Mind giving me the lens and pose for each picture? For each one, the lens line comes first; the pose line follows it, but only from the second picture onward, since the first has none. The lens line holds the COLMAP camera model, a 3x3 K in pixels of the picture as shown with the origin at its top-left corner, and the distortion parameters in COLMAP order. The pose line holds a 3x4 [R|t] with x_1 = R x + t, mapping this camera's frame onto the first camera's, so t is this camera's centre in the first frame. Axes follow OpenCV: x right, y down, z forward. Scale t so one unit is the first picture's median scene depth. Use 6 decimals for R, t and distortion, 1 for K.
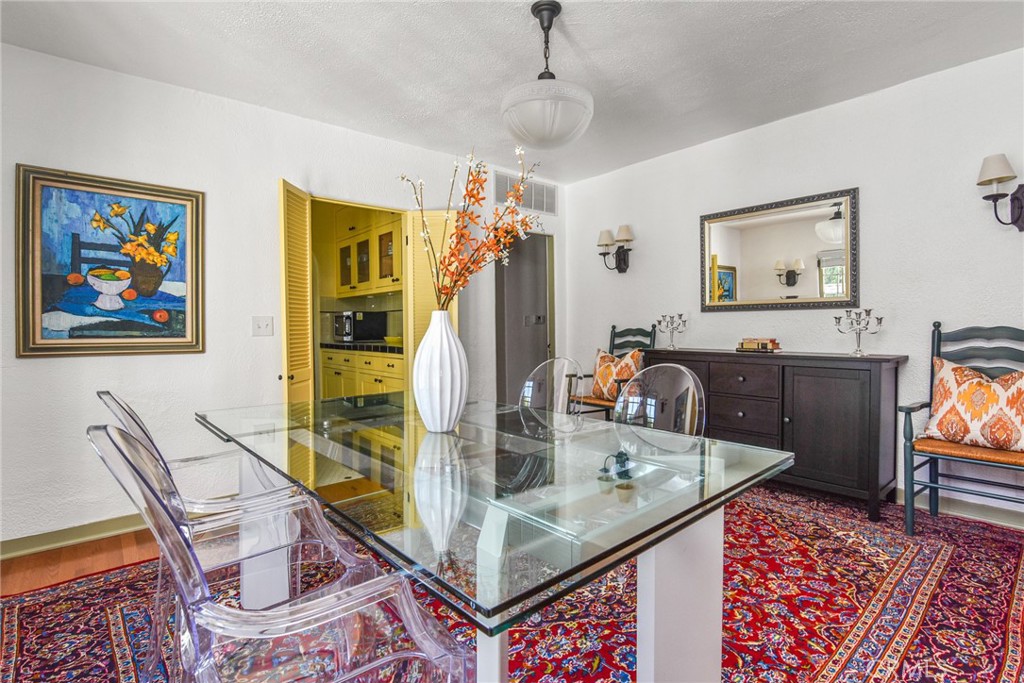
lens RADIAL K [[503.0, 0, 517.1], [0, 503.0, 334.3], [0, 0, 1]] dist [-0.018913, 0.001235]
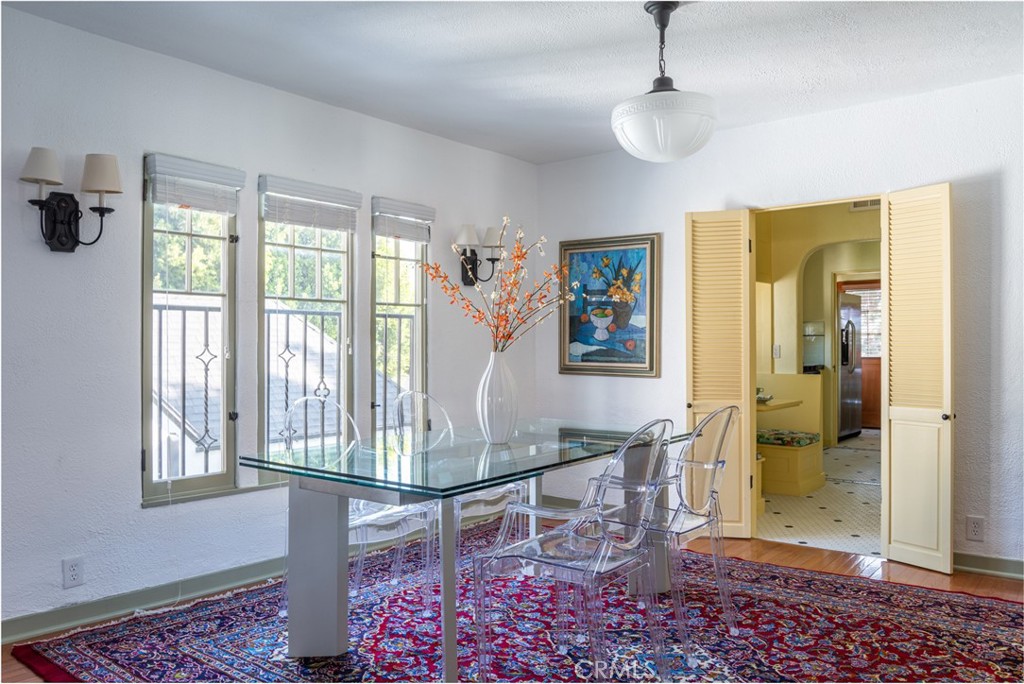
lens RADIAL K [[797.9, 0, 491.5], [0, 797.9, 344.7], [0, 0, 1]] dist [-0.036685, -0.013828]
pose [[0.124249, 0.007387, -0.992224, 1.210824], [-0.014999, 0.999872, 0.005565, -0.045737], [0.992138, 0.014190, 0.124344, 0.465154]]
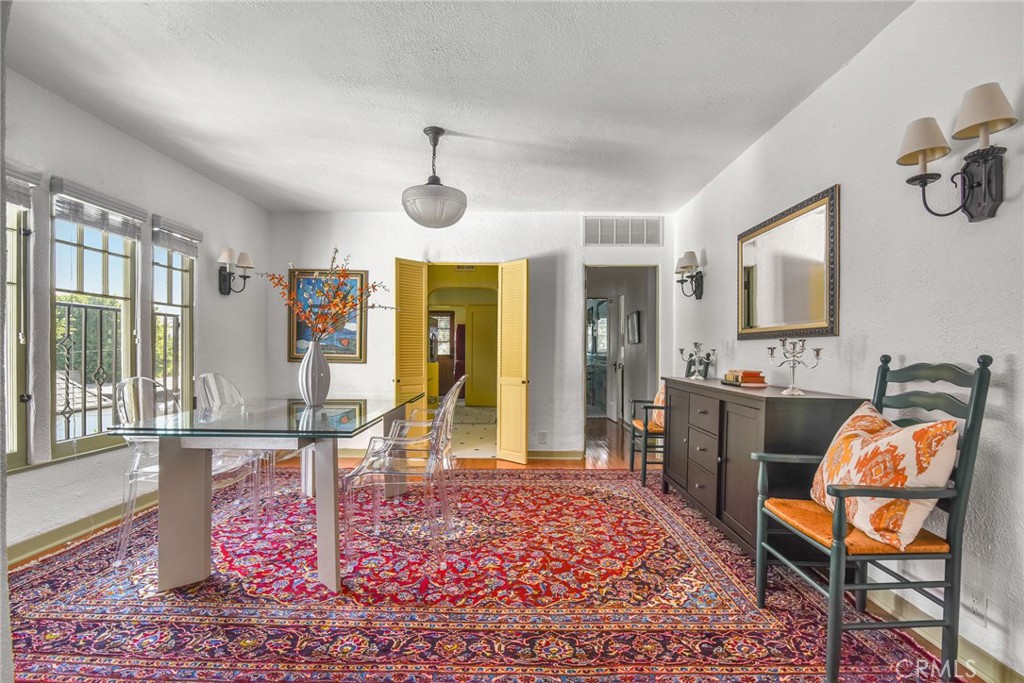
lens RADIAL K [[503.0, 0, 520.3], [0, 503.0, 362.4], [0, 0, 1]] dist [-0.018913, 0.001235]
pose [[0.734365, 0.032098, -0.677995, 1.065838], [-0.029525, 0.999446, 0.015336, -0.010562], [0.678112, 0.008755, 0.734906, 0.096925]]
